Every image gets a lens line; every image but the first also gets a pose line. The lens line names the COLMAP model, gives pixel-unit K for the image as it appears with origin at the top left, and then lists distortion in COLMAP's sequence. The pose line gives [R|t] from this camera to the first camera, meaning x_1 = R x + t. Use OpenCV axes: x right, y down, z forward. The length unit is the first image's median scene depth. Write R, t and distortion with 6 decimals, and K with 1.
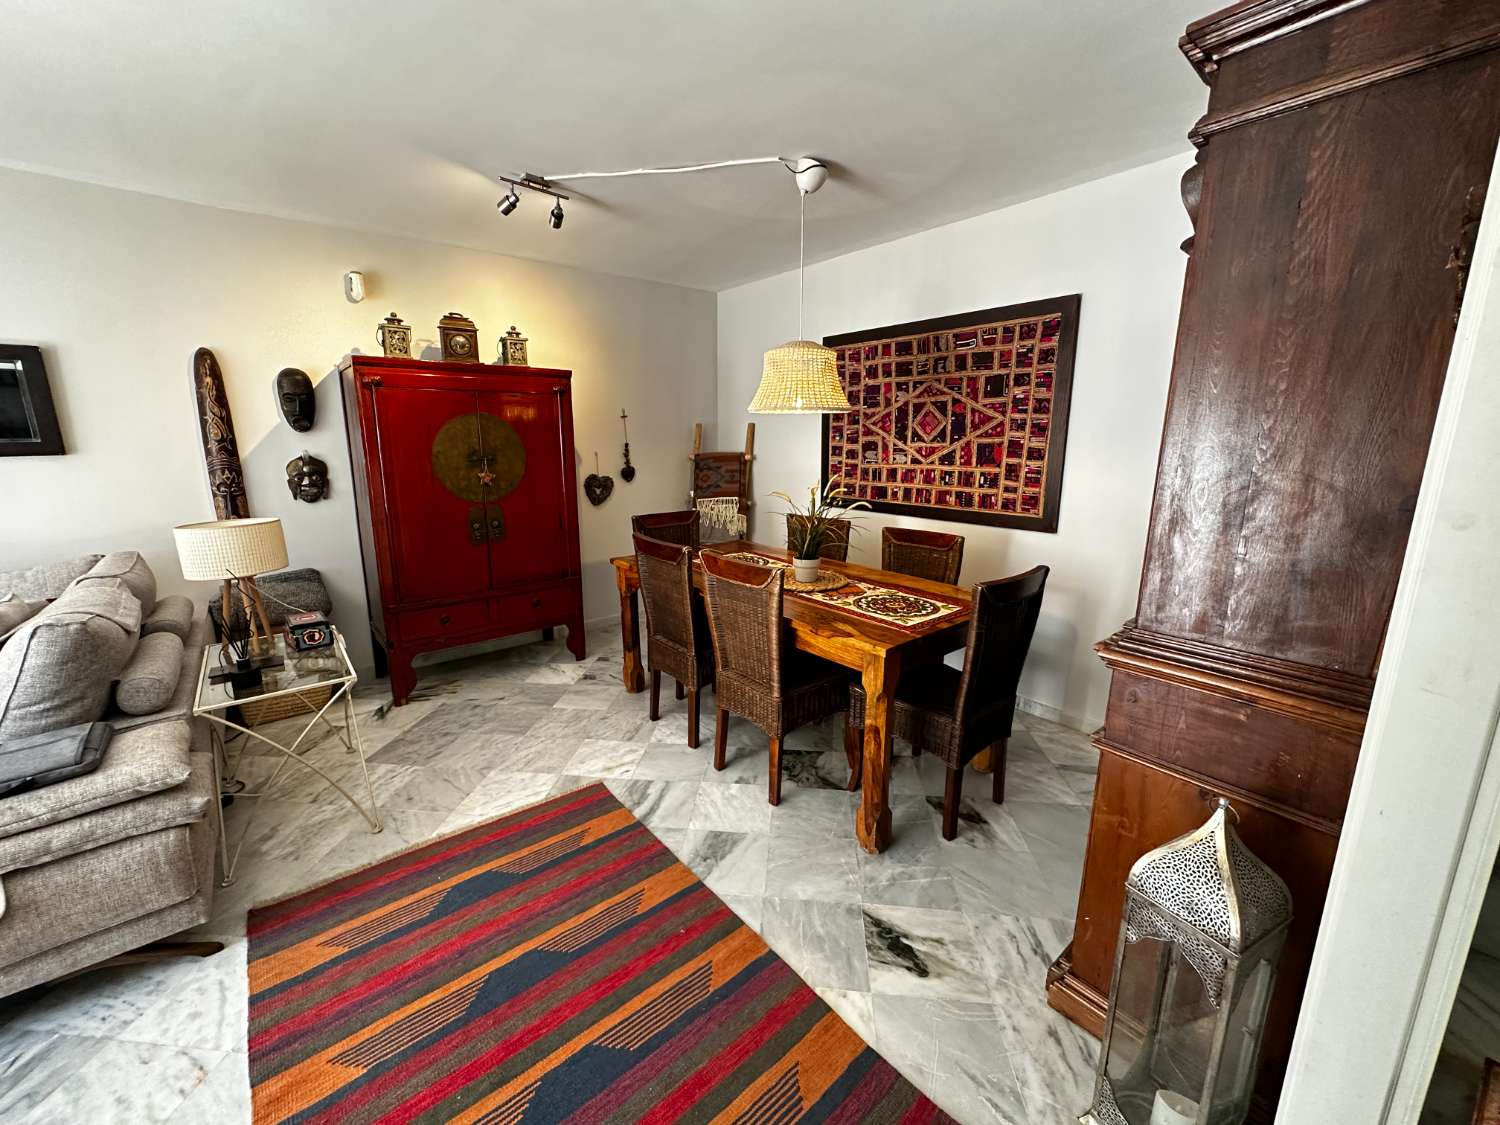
lens RADIAL K [[592.8, 0, 749.6], [0, 592.8, 566.8], [0, 0, 1]] dist [-0.004319, 0.000028]
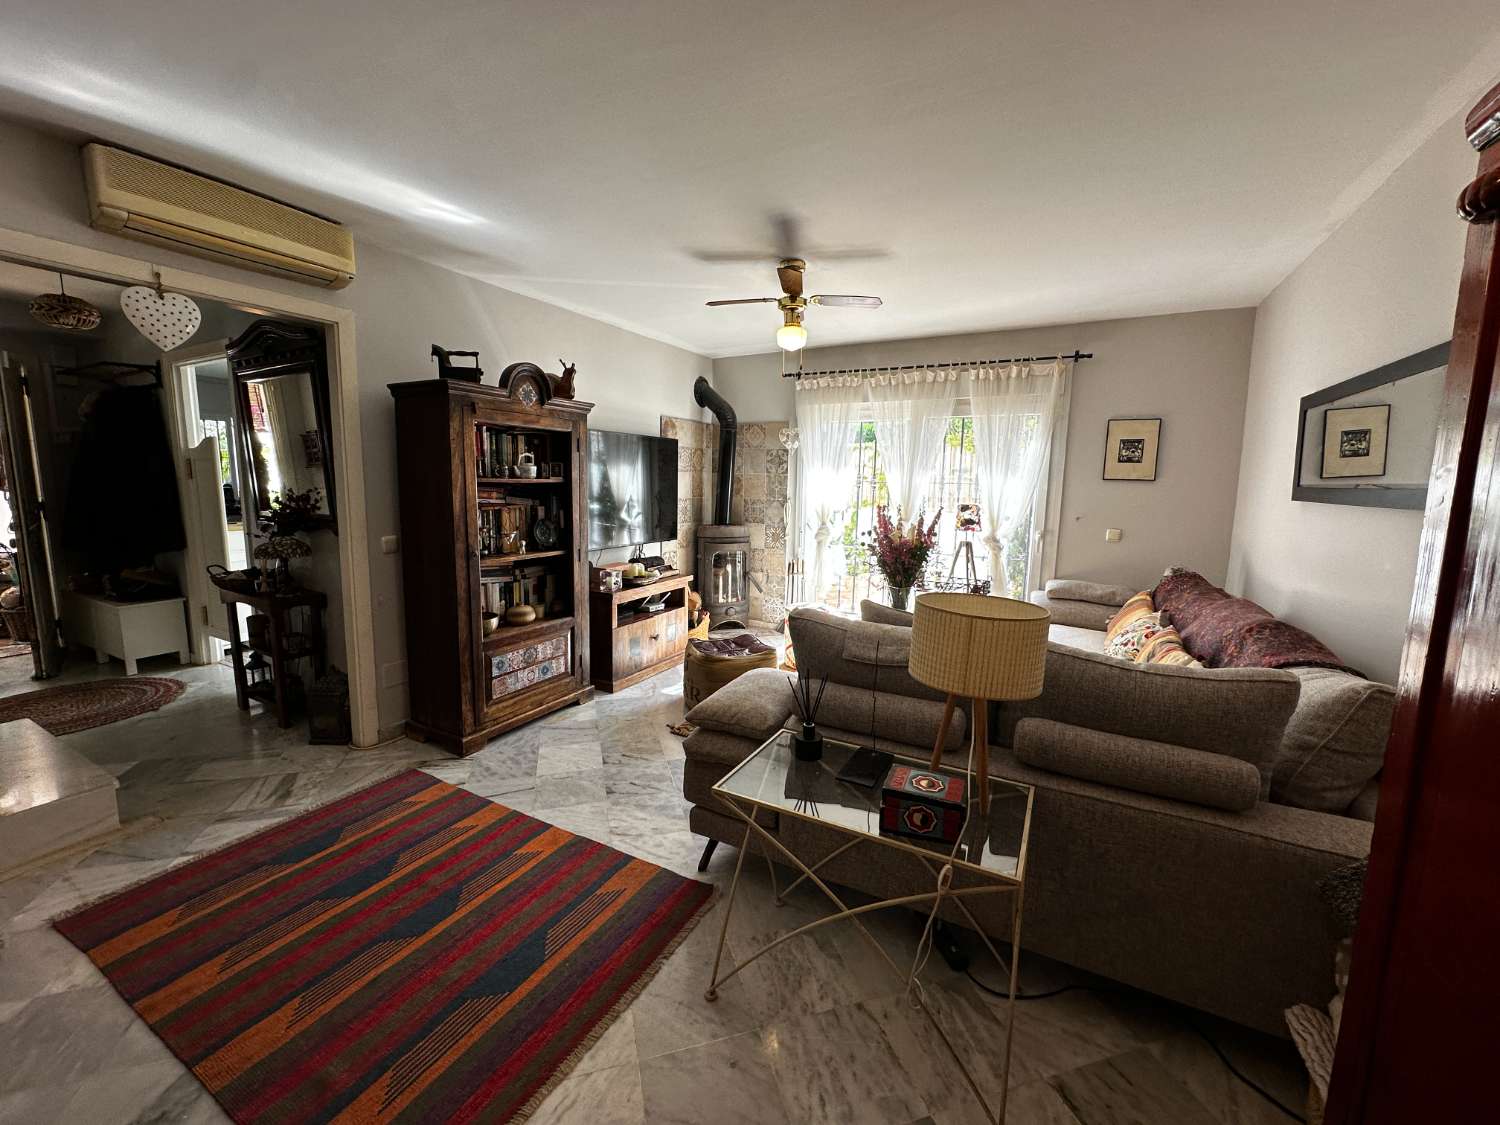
lens RADIAL K [[592.8, 0, 751.8], [0, 592.8, 557.8], [0, 0, 1]] dist [-0.004319, 0.000028]
pose [[-0.926951, 0.034266, -0.373614, -0.321575], [-0.096120, 0.940895, 0.324773, -0.241240], [0.362660, 0.336960, -0.868870, 1.133905]]
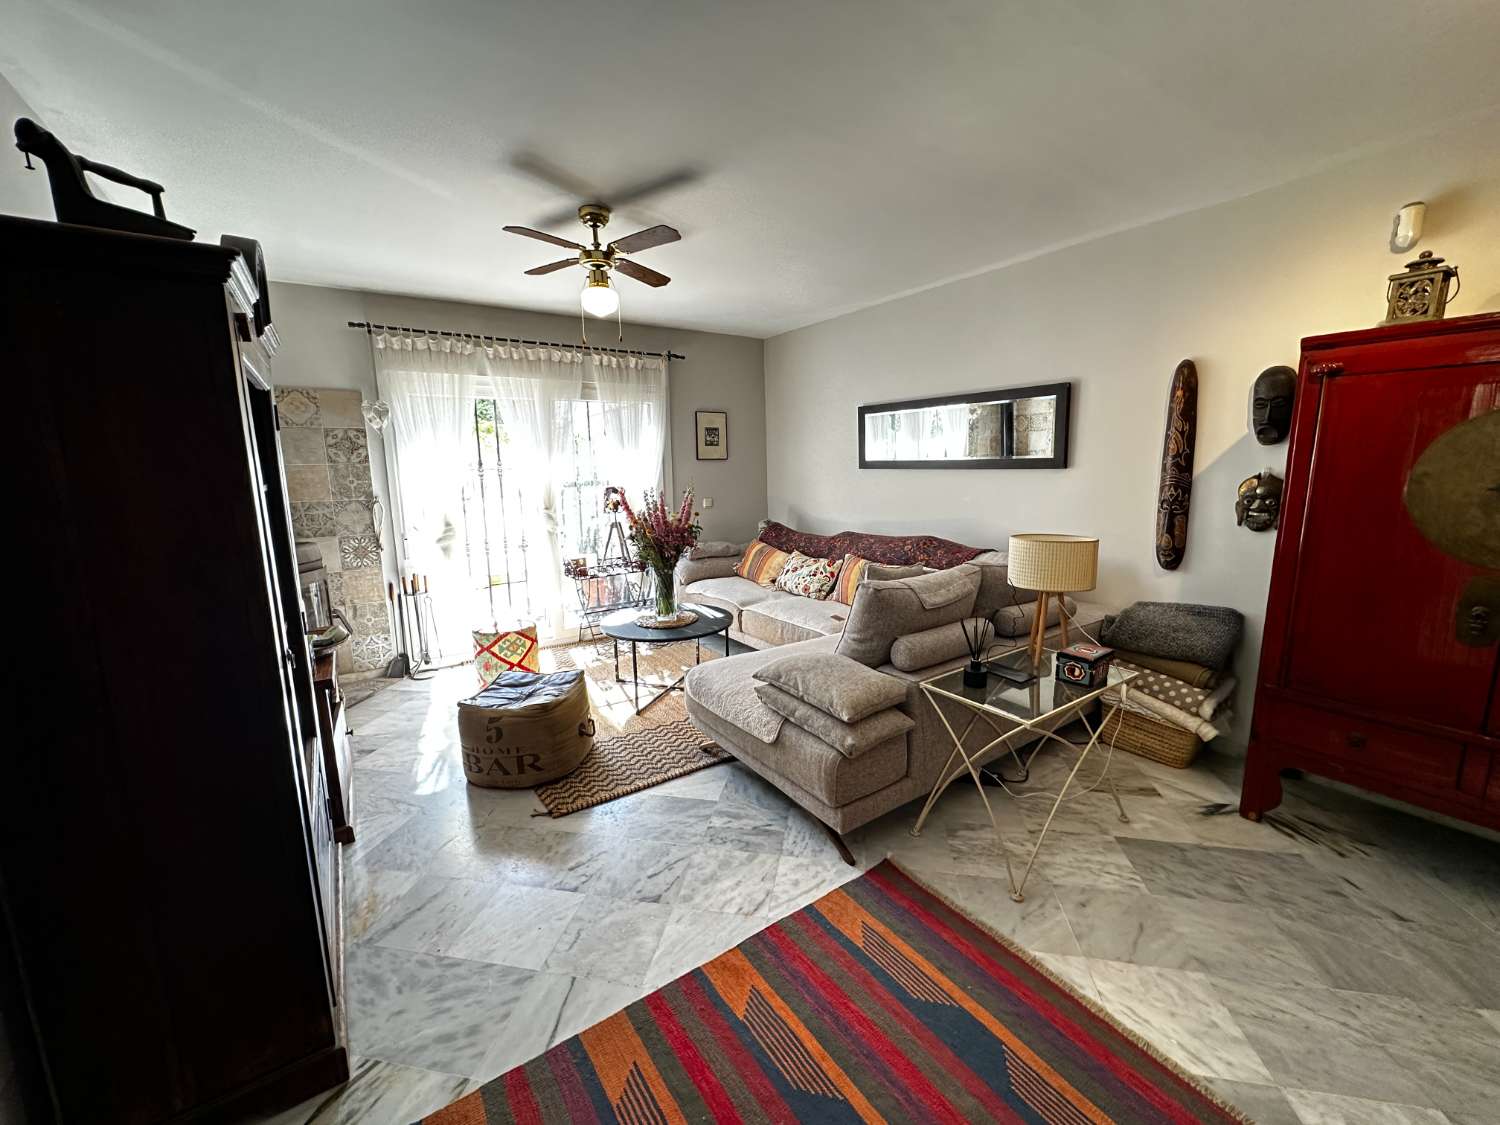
lens RADIAL K [[592.8, 0, 736.1], [0, 592.8, 560.6], [0, 0, 1]] dist [-0.004319, 0.000028]
pose [[-0.102762, 0.166930, -0.980599, 0.148198], [-0.193685, 0.963591, 0.184332, -0.092438], [0.975667, 0.208870, -0.066689, 0.420220]]
